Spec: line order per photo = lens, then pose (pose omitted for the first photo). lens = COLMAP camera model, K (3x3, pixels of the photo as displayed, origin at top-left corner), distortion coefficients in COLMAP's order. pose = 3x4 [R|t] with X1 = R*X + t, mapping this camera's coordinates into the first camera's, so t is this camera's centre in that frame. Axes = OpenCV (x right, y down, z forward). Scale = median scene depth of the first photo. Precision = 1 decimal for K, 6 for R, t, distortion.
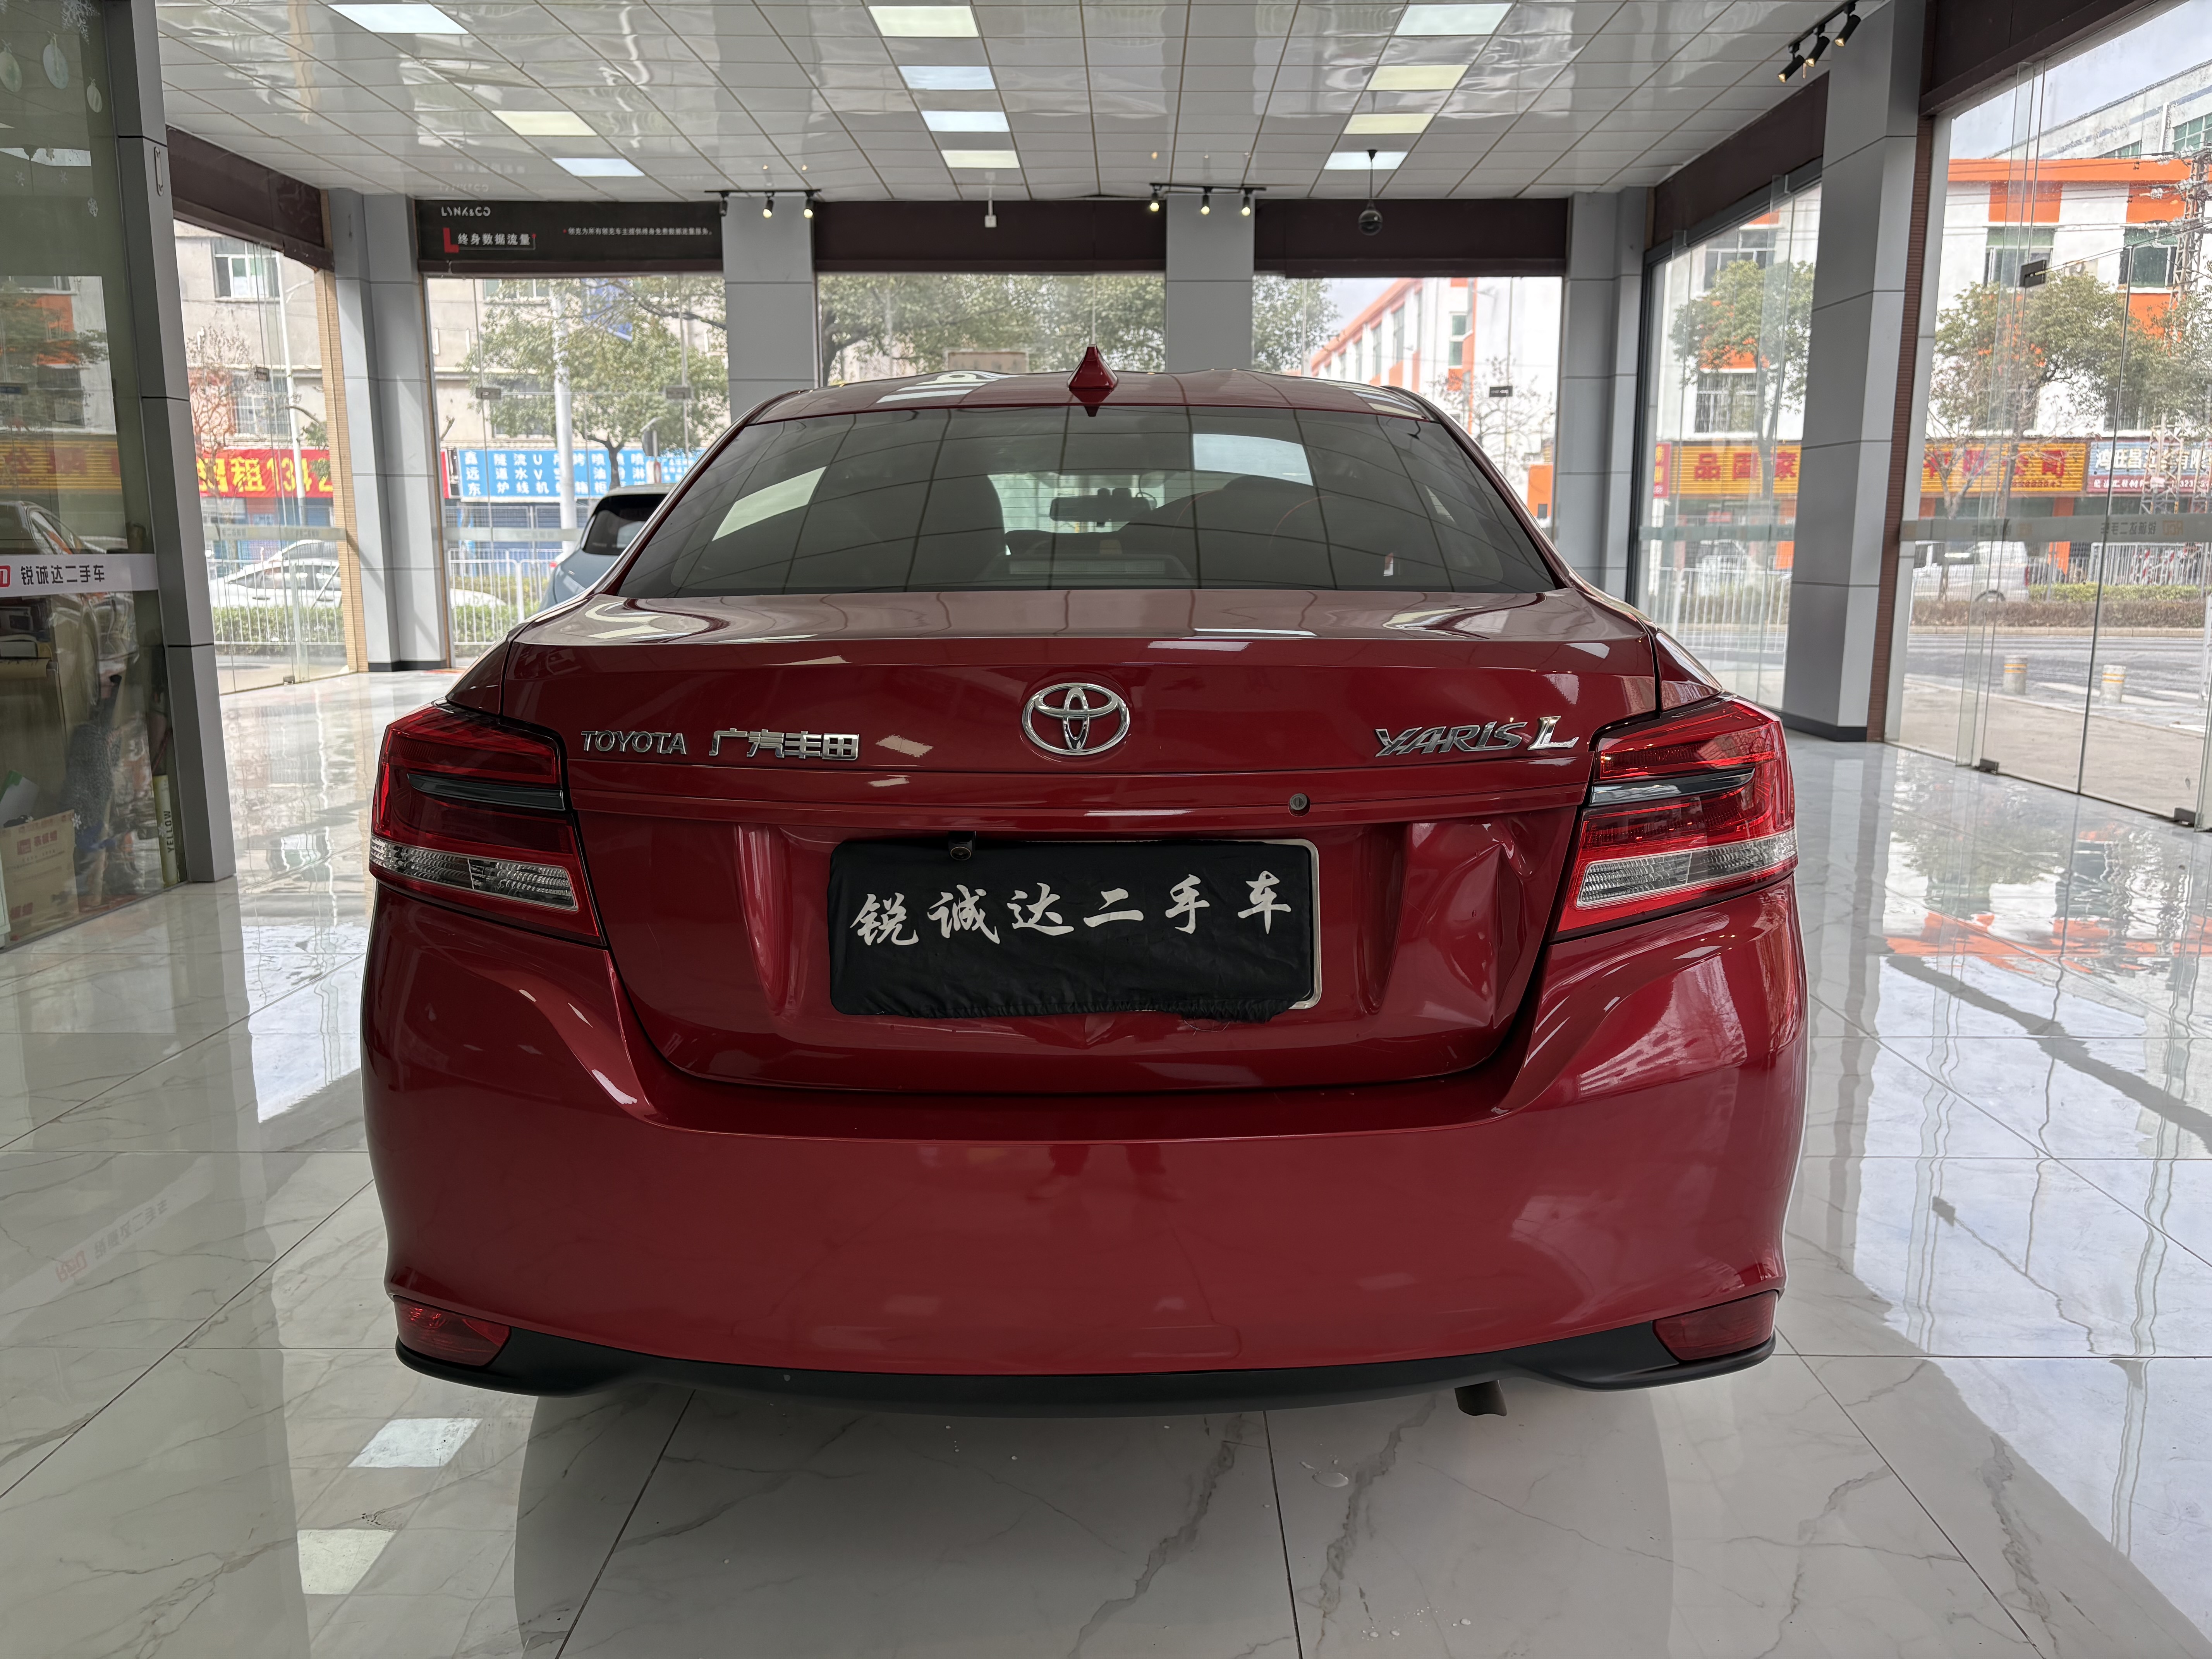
lens RADIAL K [[1661.1, 0, 1104.2], [0, 1661.1, 809.5], [0, 0, 1]] dist [0.049189, -0.046305]
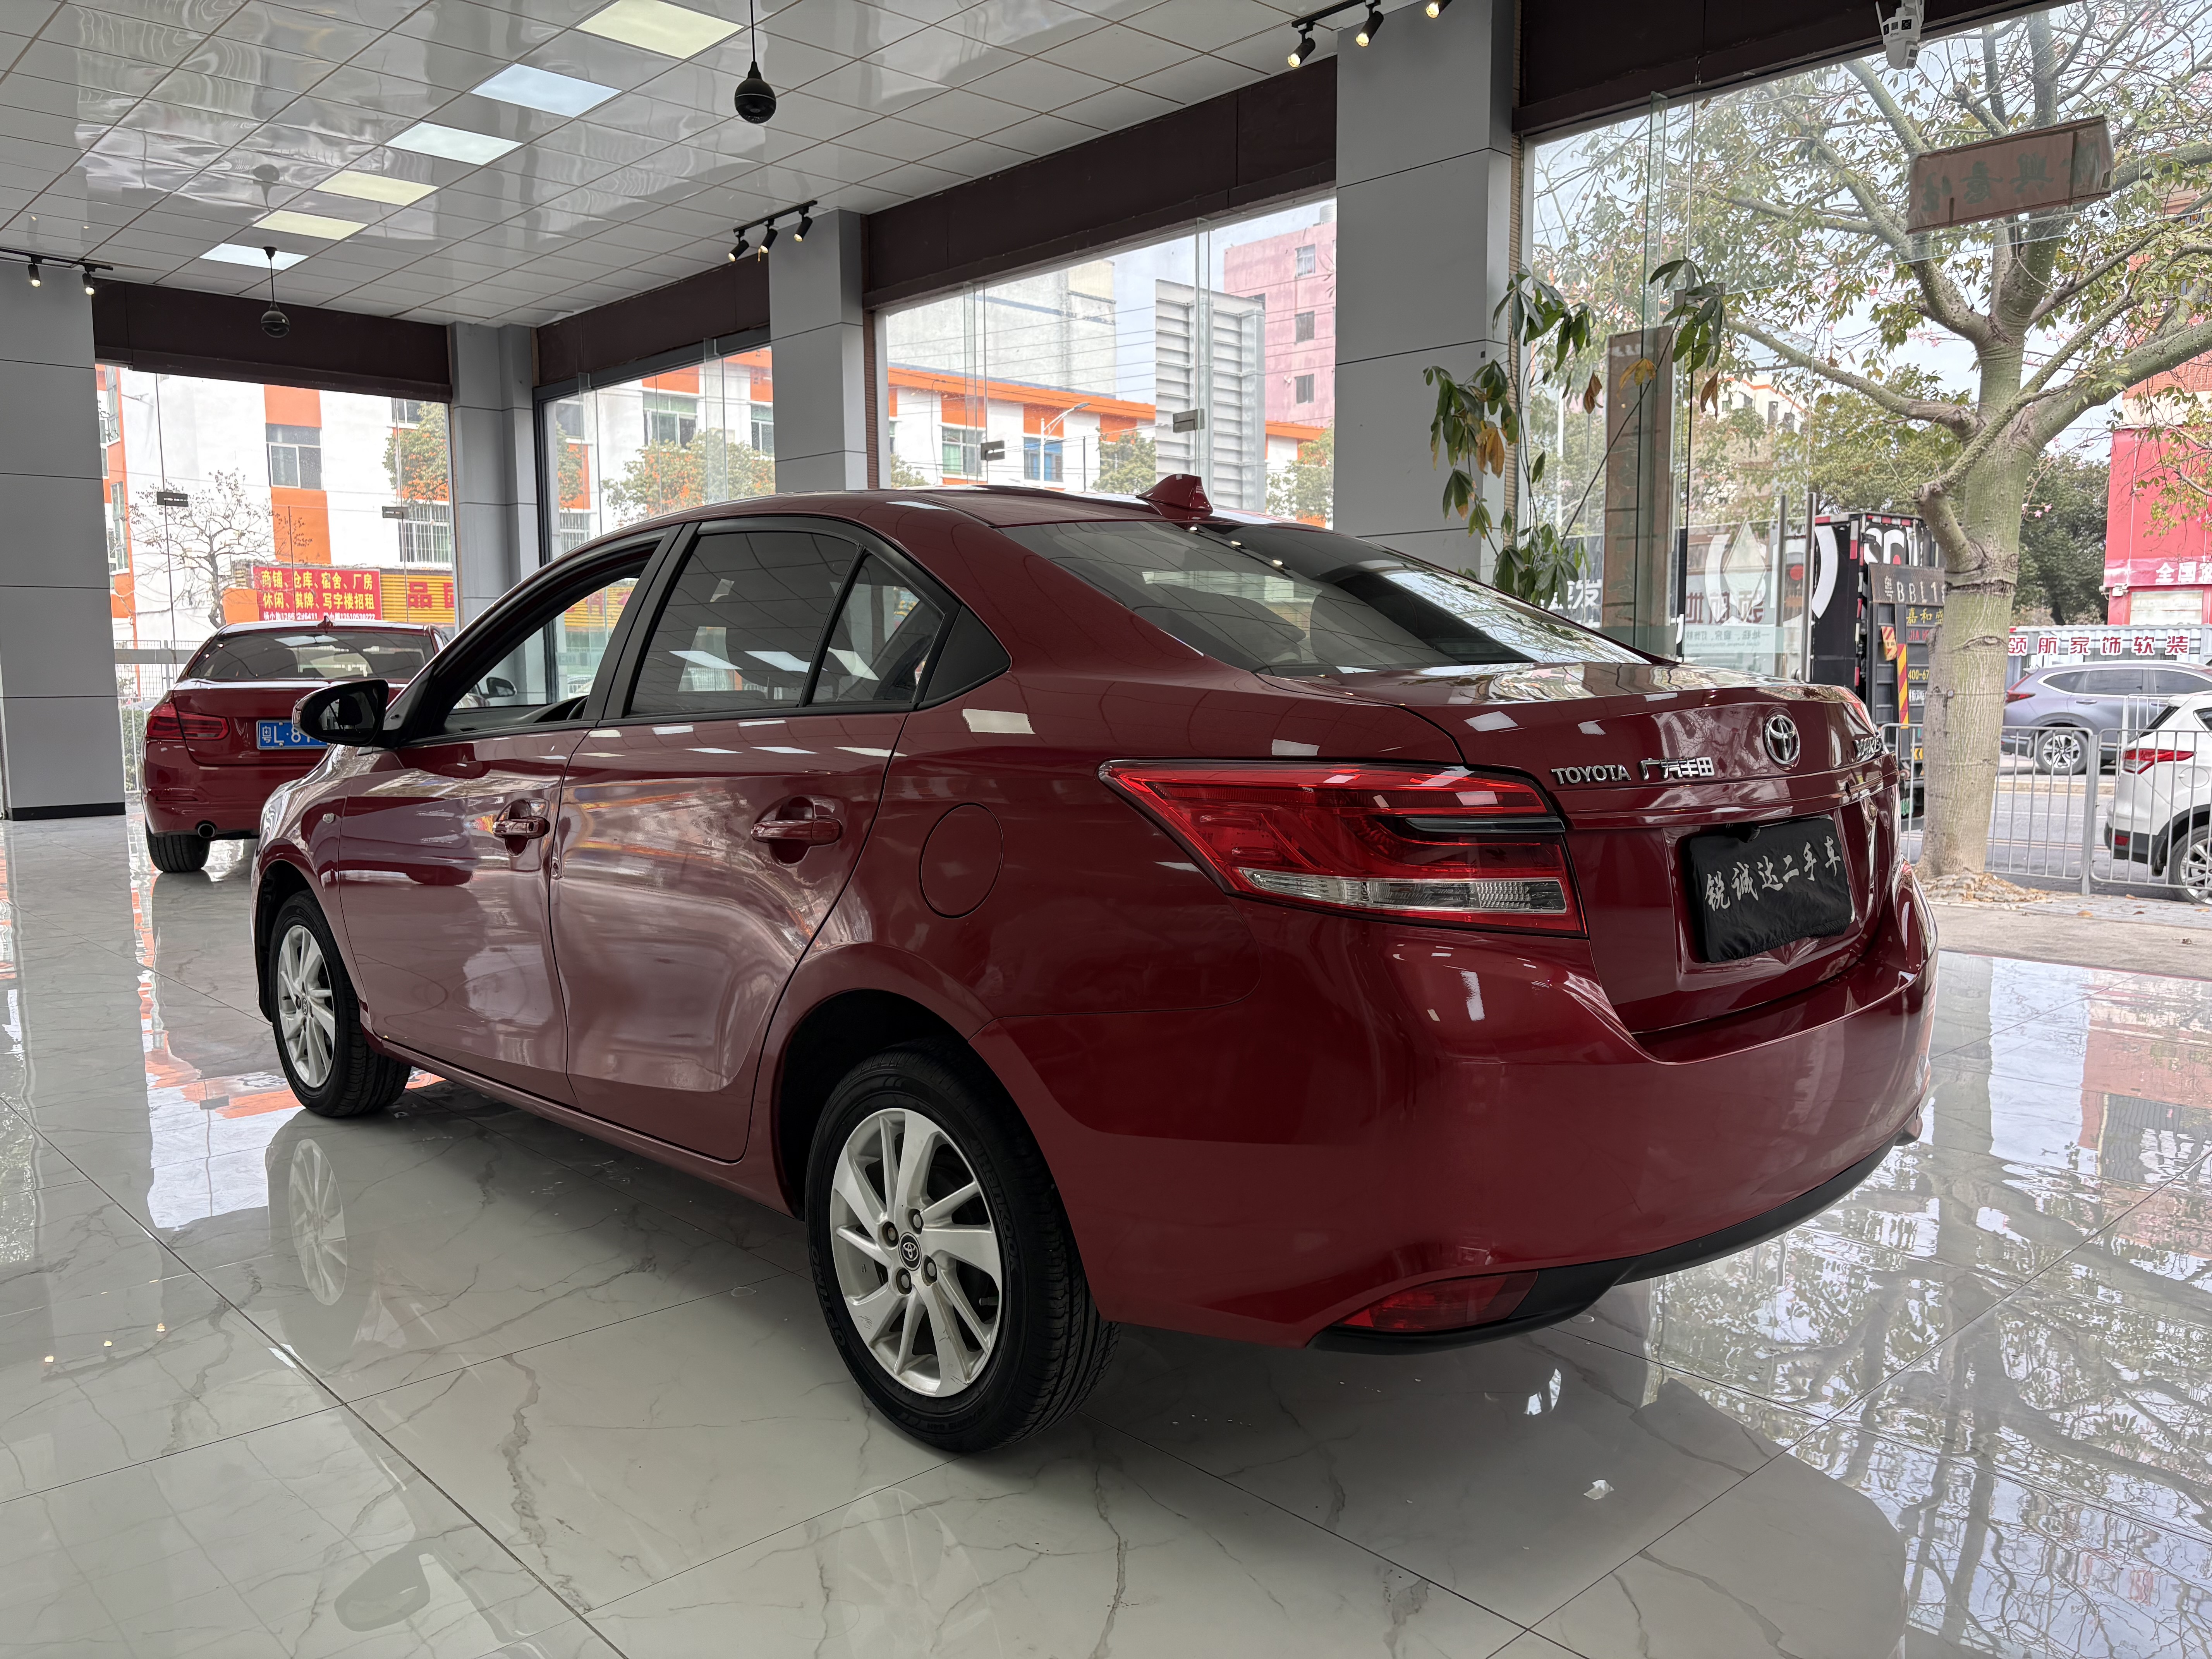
lens RADIAL K [[1661.1, 0, 1094.8], [0, 1661.1, 818.4], [0, 0, 1]] dist [0.049189, -0.046305]
pose [[0.729243, -0.069199, 0.680747, -0.160040], [0.117197, 0.992803, -0.024627, -0.002269], [-0.674144, 0.097740, 0.732105, 0.035522]]
